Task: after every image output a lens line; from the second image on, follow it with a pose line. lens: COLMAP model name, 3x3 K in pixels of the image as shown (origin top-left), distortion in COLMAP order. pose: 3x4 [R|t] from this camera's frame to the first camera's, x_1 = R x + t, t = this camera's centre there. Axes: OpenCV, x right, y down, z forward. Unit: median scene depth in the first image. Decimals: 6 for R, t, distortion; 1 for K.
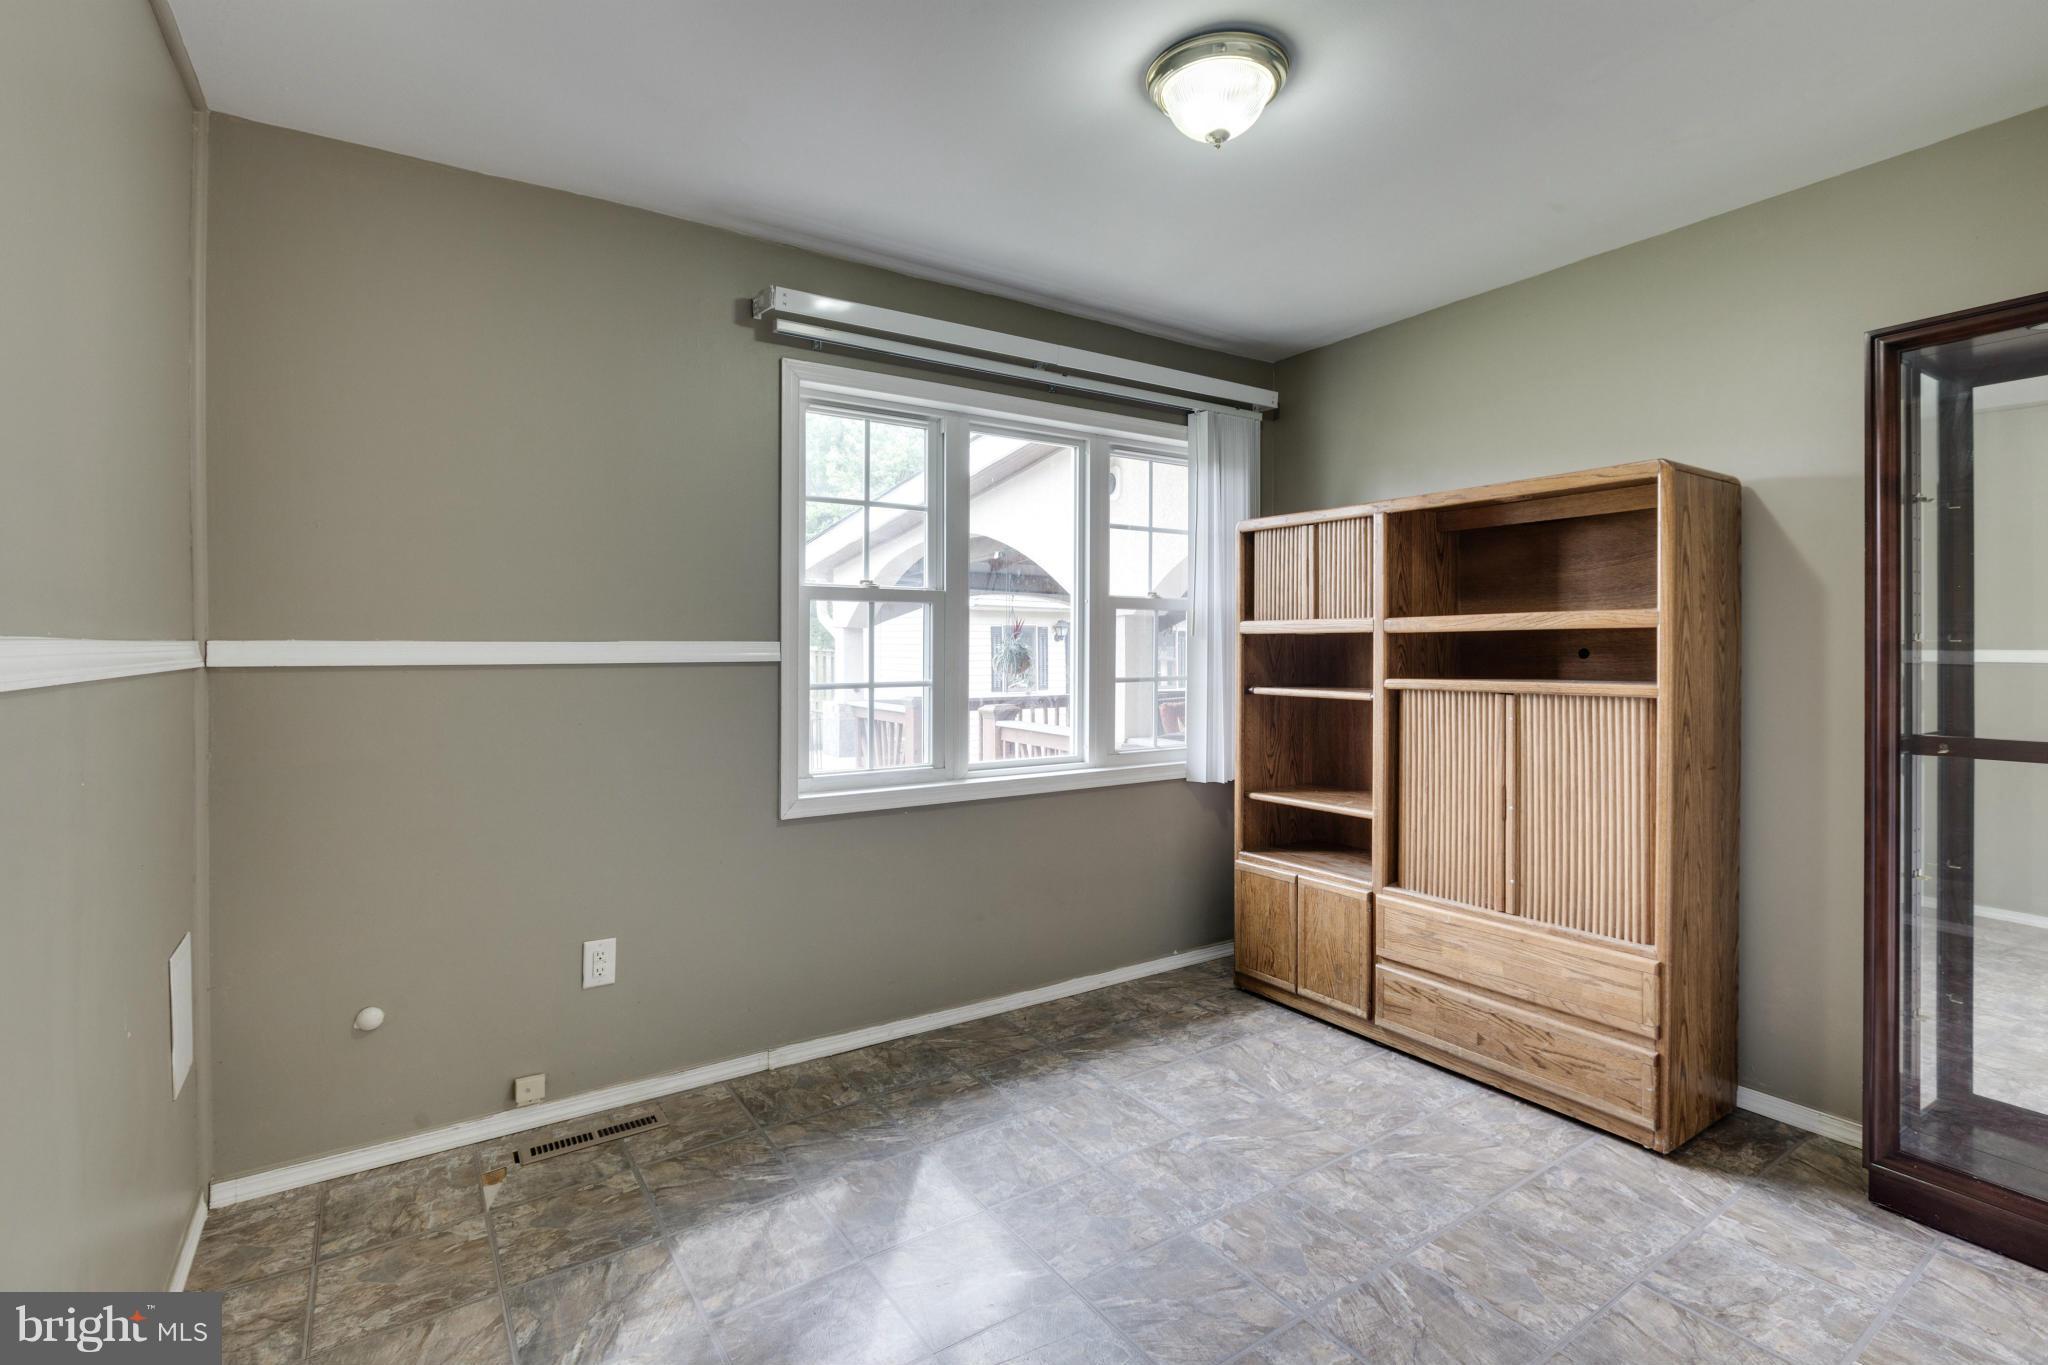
lens RADIAL K [[926.5, 0, 1018.0], [0, 926.5, 660.4], [0, 0, 1]] dist [0.002079, -0.001072]
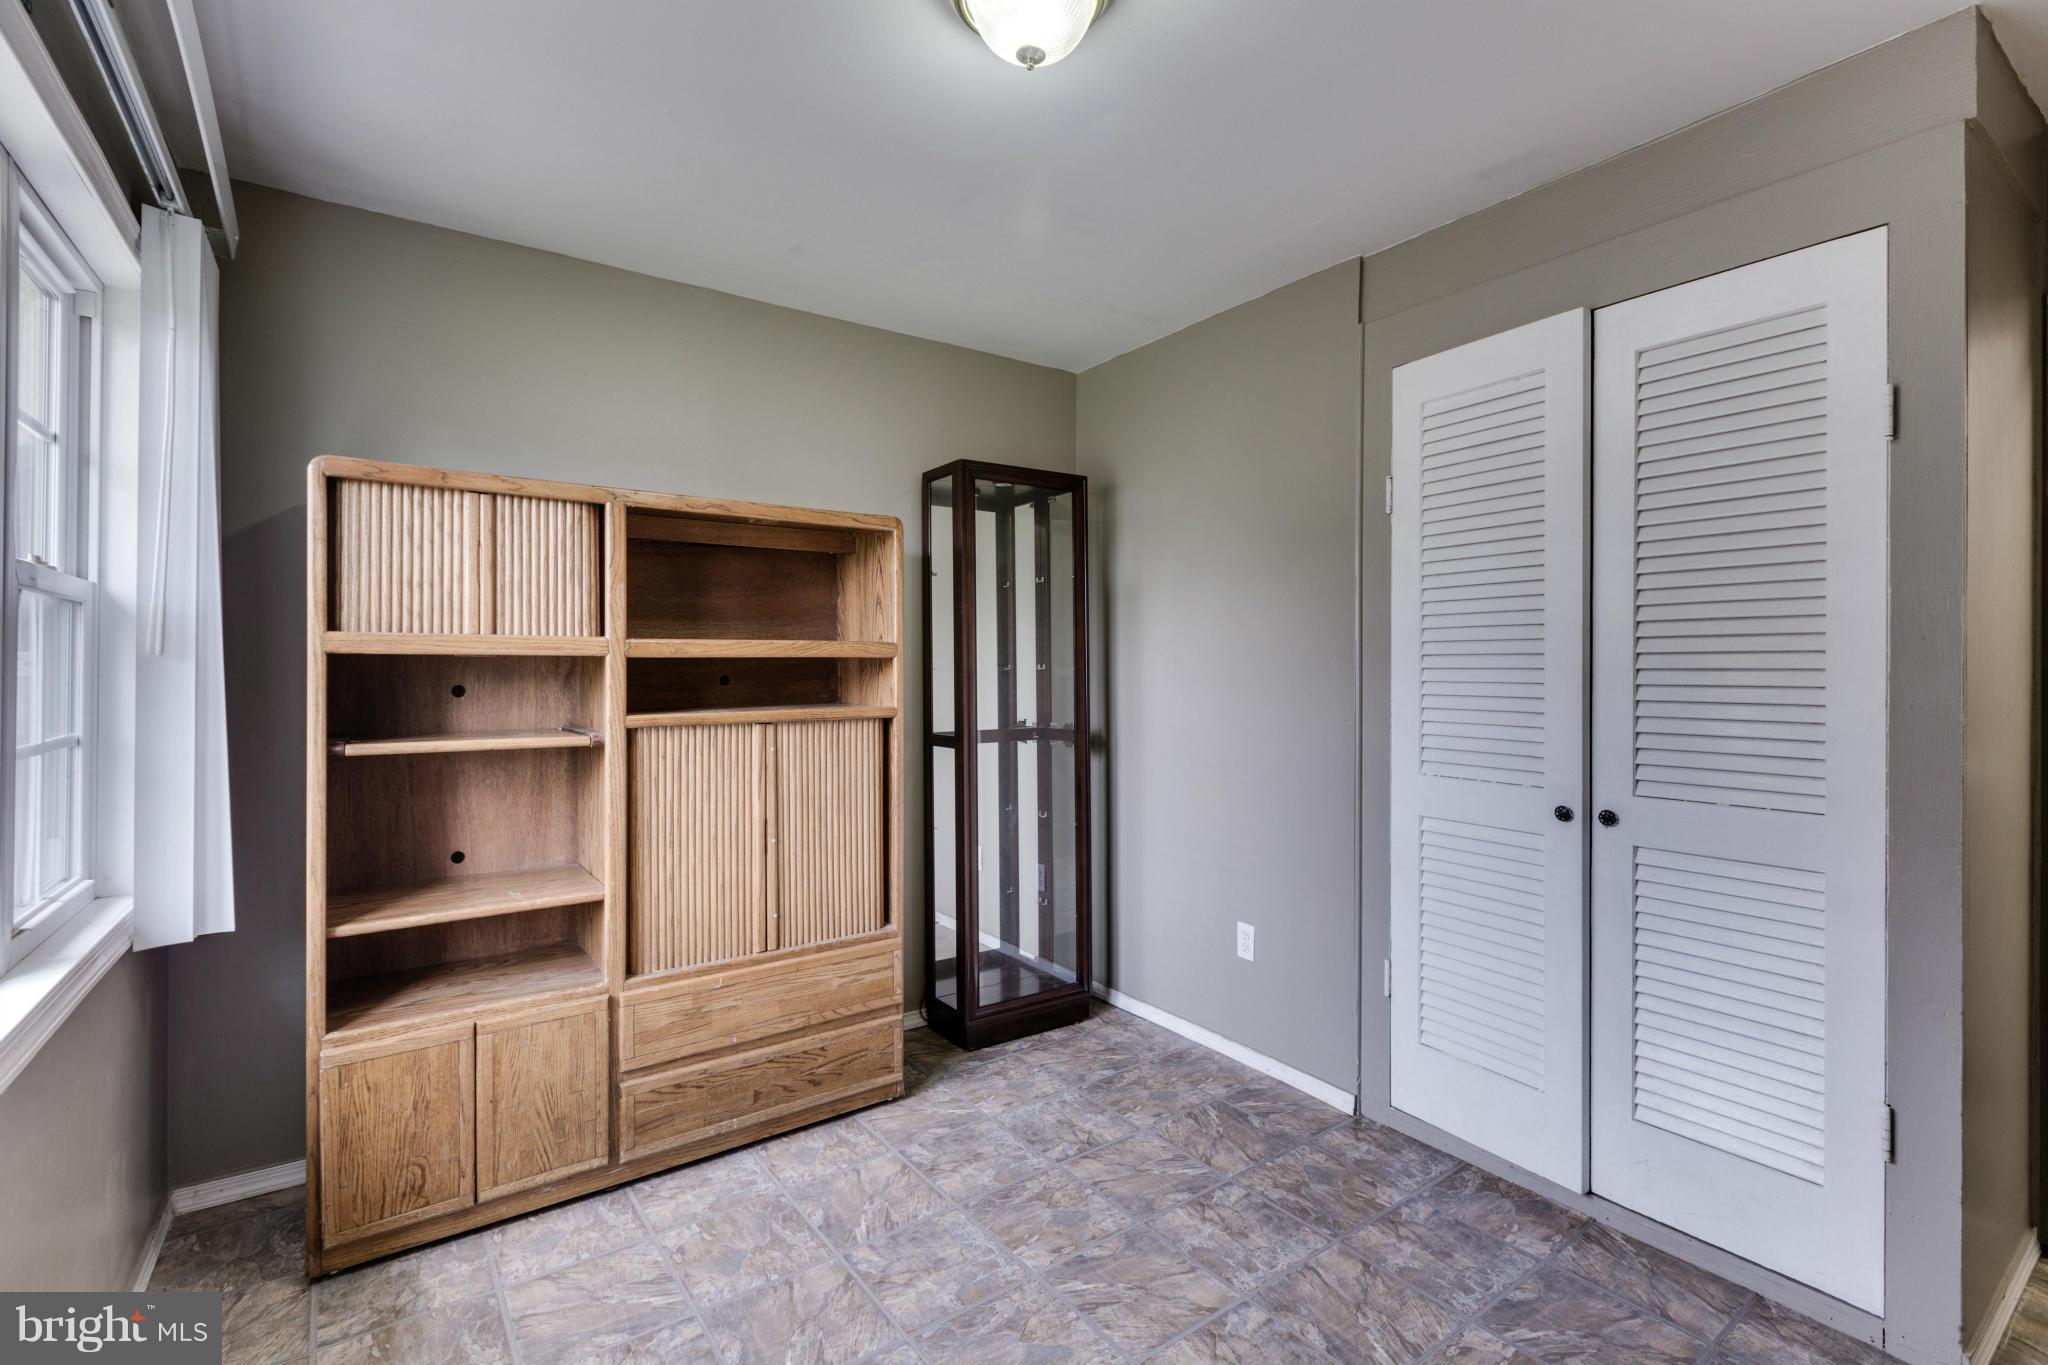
lens RADIAL K [[926.5, 0, 1021.0], [0, 926.5, 673.9], [0, 0, 1]] dist [0.002079, -0.001072]
pose [[-0.033778, -0.003244, 0.999424, -0.428586], [0.013296, 0.999905, 0.003695, -0.014455], [-0.999341, 0.013413, -0.033731, 0.741888]]
